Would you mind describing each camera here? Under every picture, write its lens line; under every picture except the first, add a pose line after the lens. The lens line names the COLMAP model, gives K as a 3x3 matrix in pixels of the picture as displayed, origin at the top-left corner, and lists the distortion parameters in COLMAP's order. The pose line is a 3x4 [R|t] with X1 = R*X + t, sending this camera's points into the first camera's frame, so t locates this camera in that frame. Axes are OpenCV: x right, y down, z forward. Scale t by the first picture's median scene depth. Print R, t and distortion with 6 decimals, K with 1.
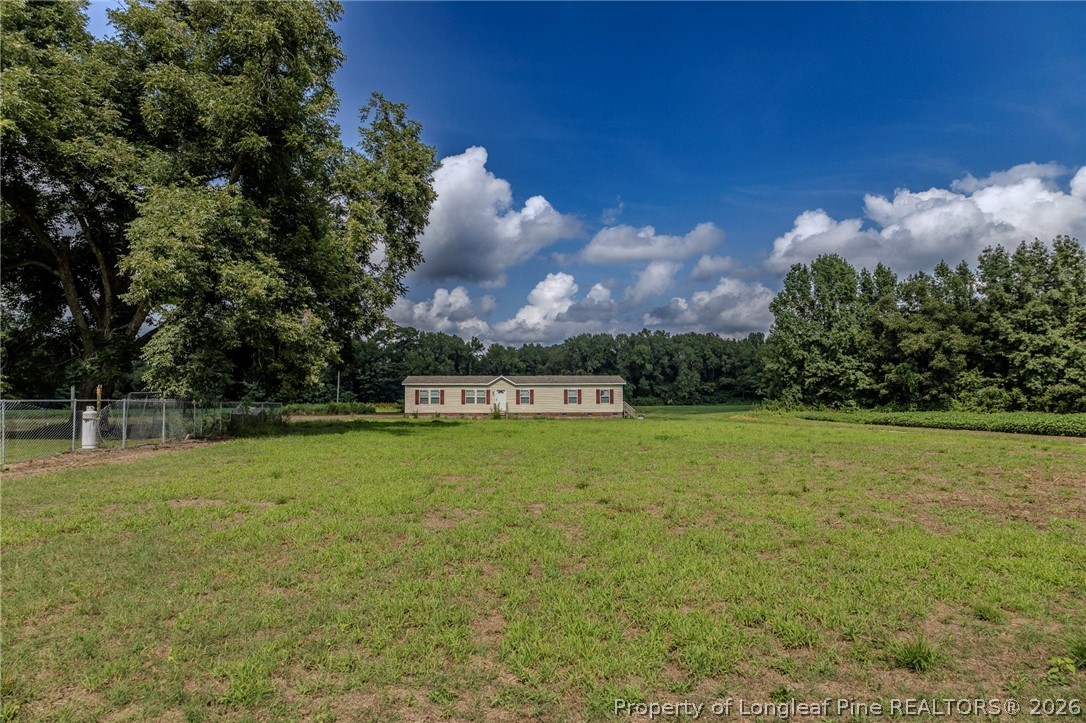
lens RADIAL K [[702.7, 0, 542.4], [0, 702.7, 363.6], [0, 0, 1]] dist [-0.000287, 0.002154]
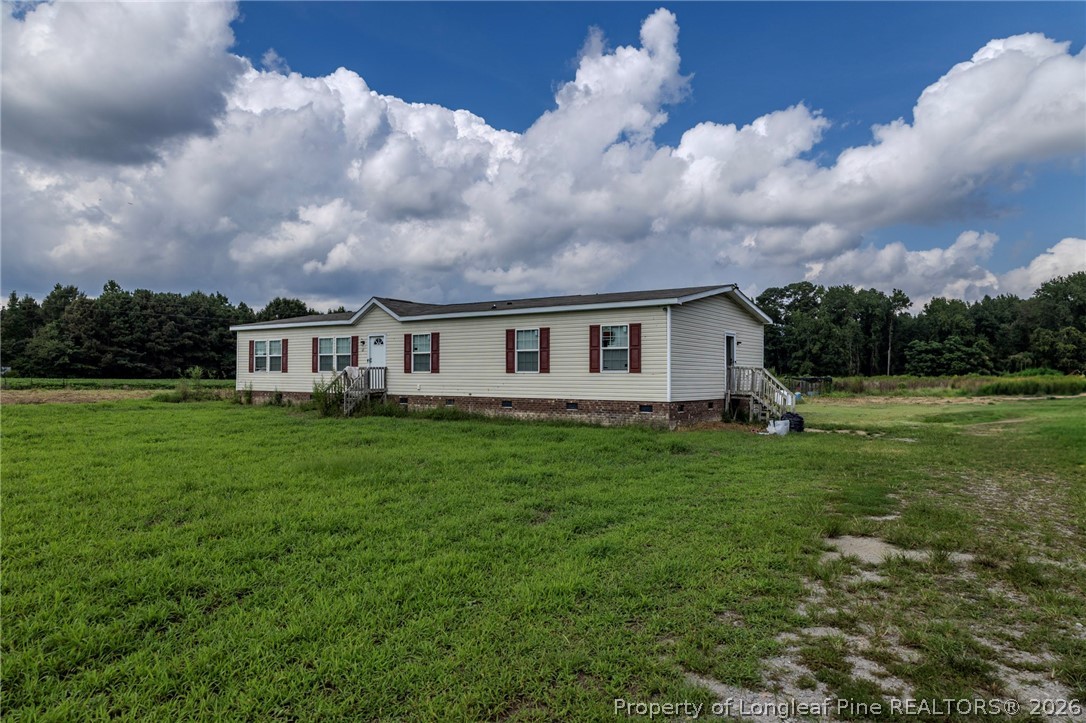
lens RADIAL K [[702.7, 0, 544.0], [0, 702.7, 362.6], [0, 0, 1]] dist [-0.000287, 0.002154]
pose [[0.795285, -0.004532, -0.606219, 0.244722], [0.026252, 0.999292, 0.026969, 0.044404], [0.605667, -0.037362, 0.794840, 0.749868]]
